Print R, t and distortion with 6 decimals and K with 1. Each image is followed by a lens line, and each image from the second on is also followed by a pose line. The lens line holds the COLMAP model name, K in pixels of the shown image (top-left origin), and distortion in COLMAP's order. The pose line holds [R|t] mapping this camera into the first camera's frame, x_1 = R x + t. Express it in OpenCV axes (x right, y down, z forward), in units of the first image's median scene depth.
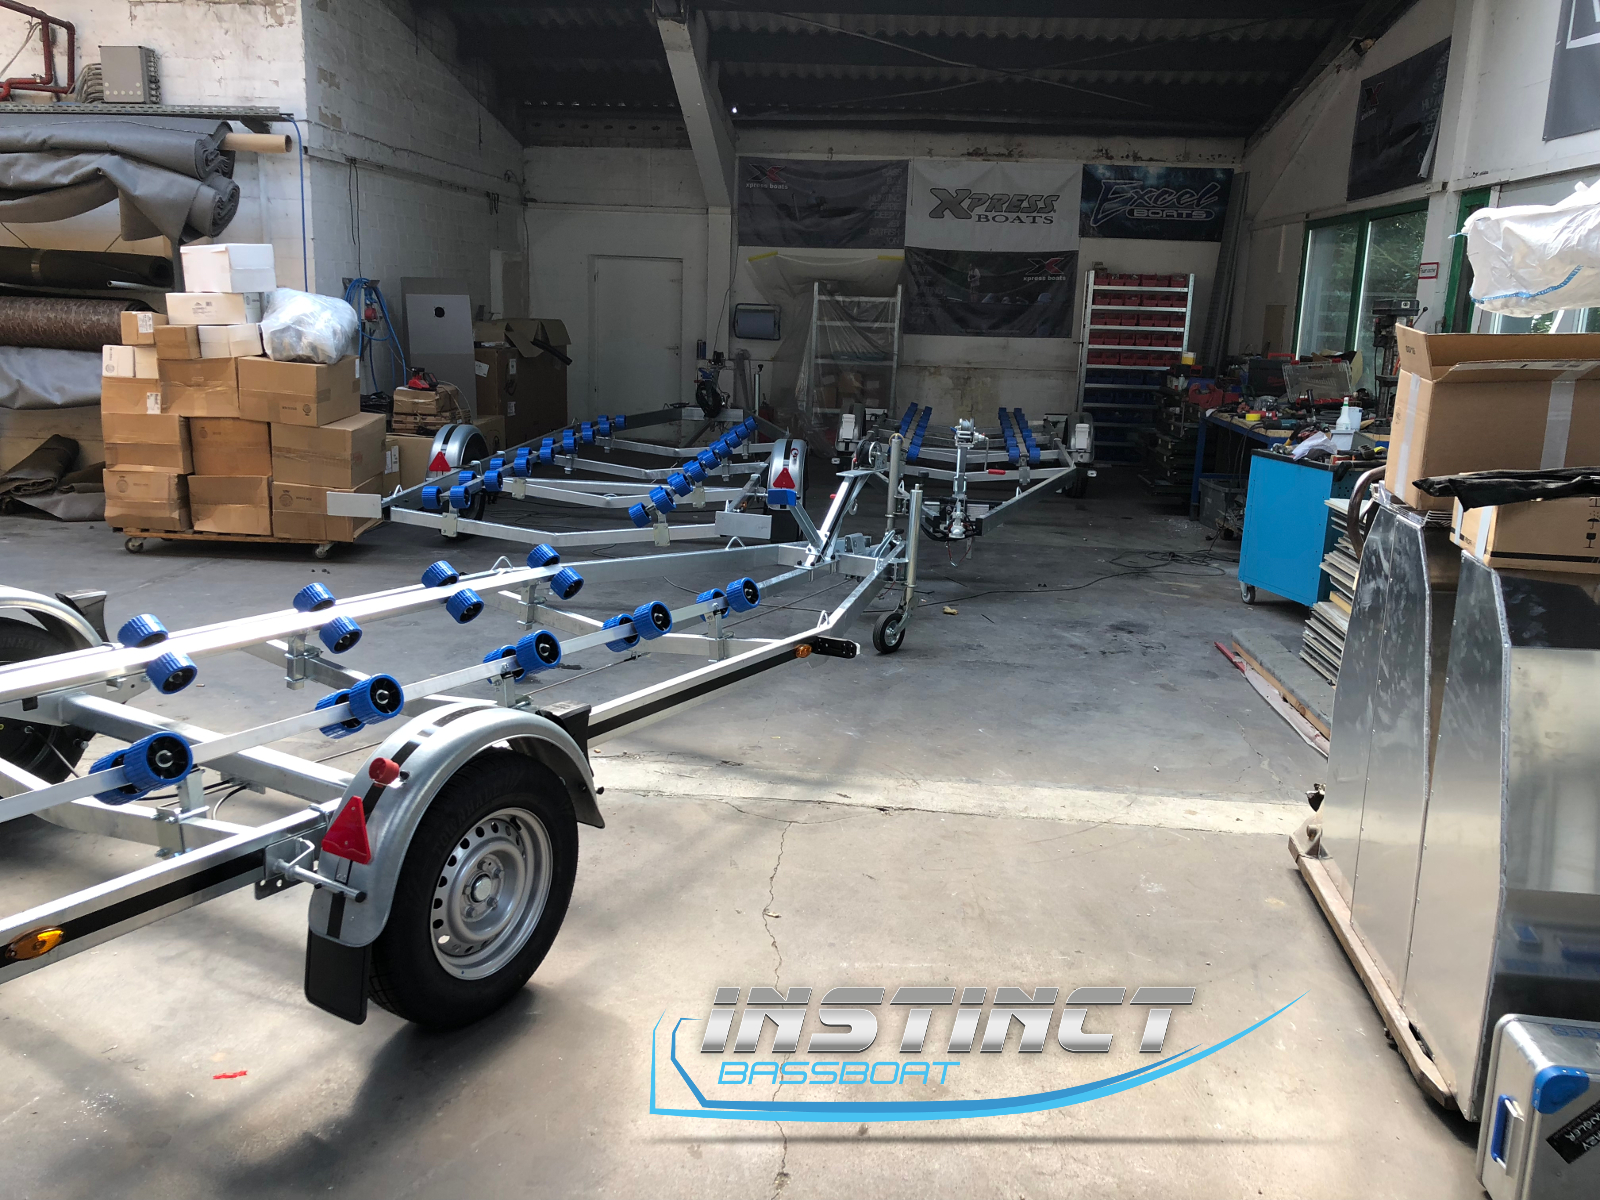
lens RADIAL K [[1319.0, 0, 804.7], [0, 1319.0, 582.8], [0, 0, 1]] dist [0.043637, -0.038666]
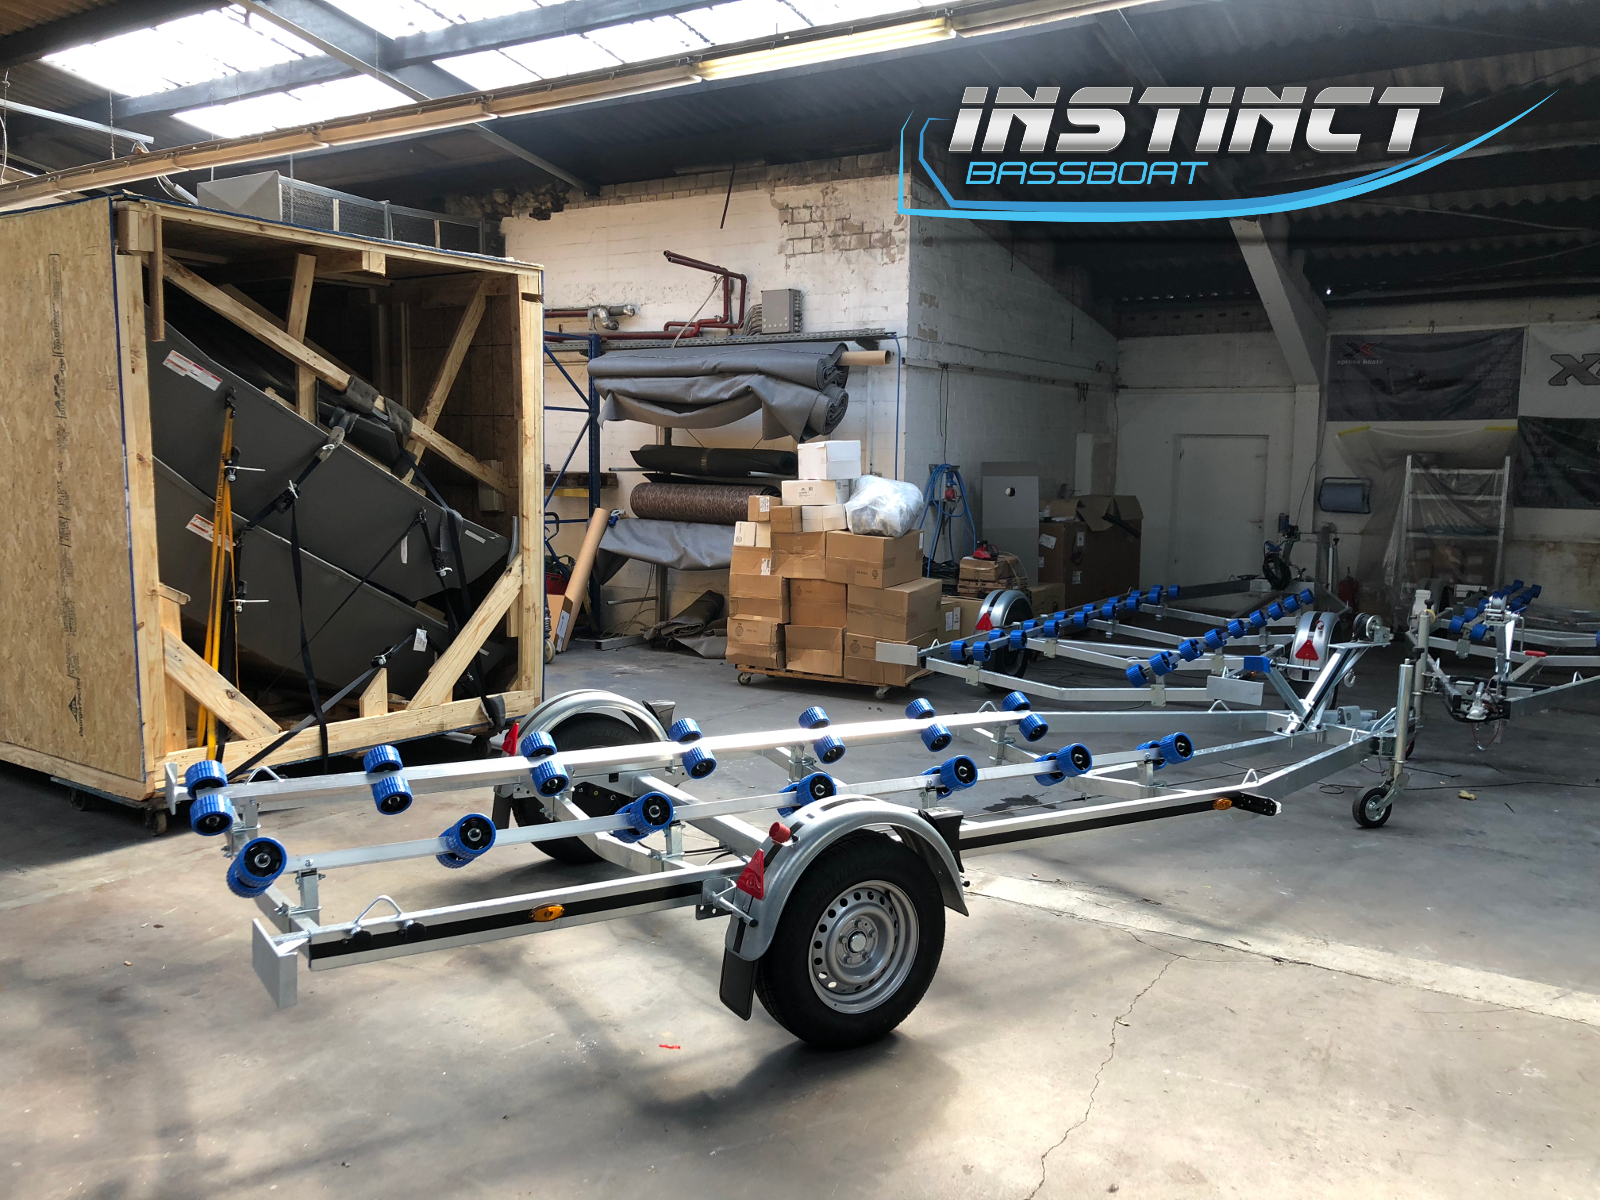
lens RADIAL K [[1319.0, 0, 814.6], [0, 1319.0, 588.2], [0, 0, 1]] dist [0.043637, -0.038666]
pose [[0.892014, 0.026348, -0.451239, 0.102927], [-0.082129, 0.991130, -0.104480, 0.010104], [0.444484, 0.130258, 0.886266, -0.070544]]
